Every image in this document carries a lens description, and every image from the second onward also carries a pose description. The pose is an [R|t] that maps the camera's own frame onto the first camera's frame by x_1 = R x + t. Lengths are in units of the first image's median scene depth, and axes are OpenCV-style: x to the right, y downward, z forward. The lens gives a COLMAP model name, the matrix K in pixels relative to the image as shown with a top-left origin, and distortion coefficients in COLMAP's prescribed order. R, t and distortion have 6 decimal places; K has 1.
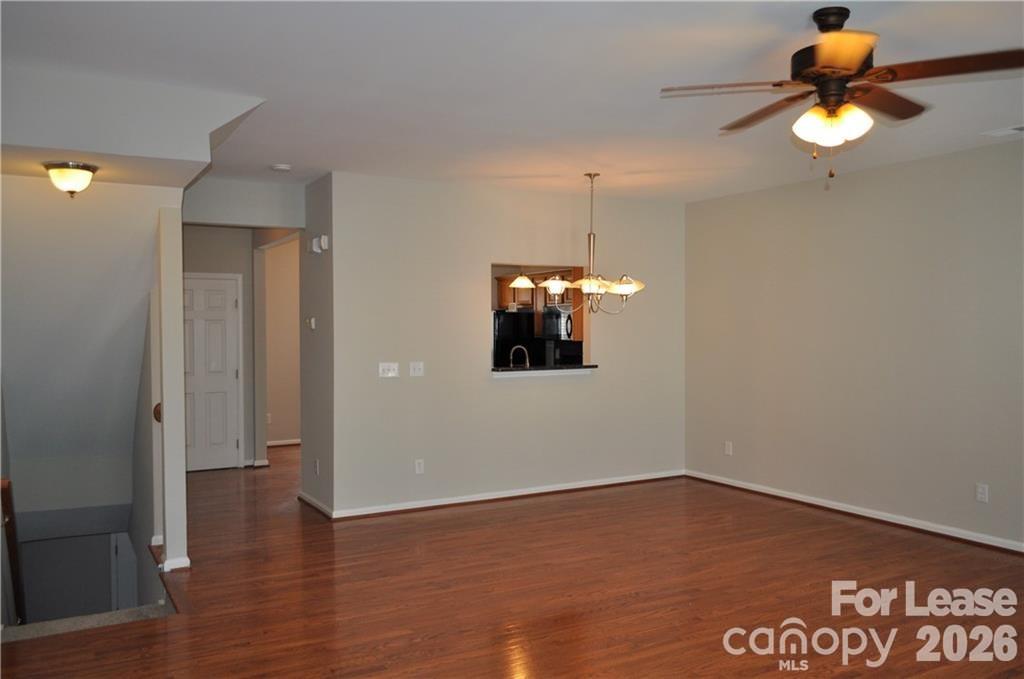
lens RADIAL K [[801.3, 0, 512.0], [0, 801.3, 339.5], [0, 0, 1]] dist [0.074779, -0.408548]
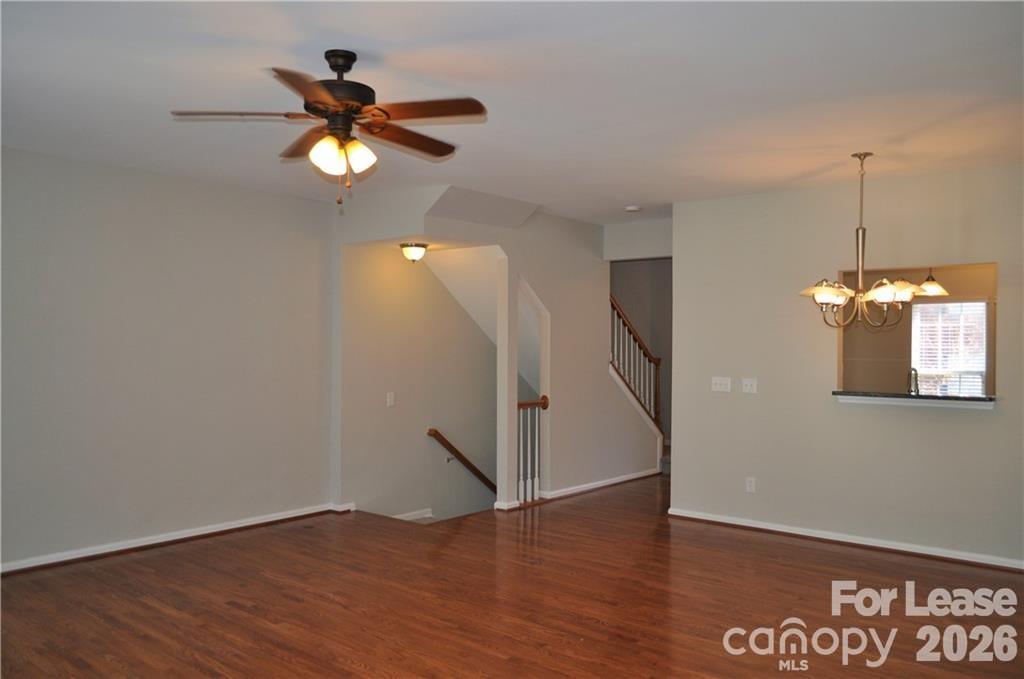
lens RADIAL K [[798.3, 0, 512.0], [0, 798.3, 339.5], [0, 0, 1]] dist [0.000715, -0.000902]
pose [[0.347479, 0.005321, -0.937673, 0.922079], [-0.013699, 0.999906, 0.000598, -0.021203], [0.937588, 0.012638, 0.347519, 0.505180]]
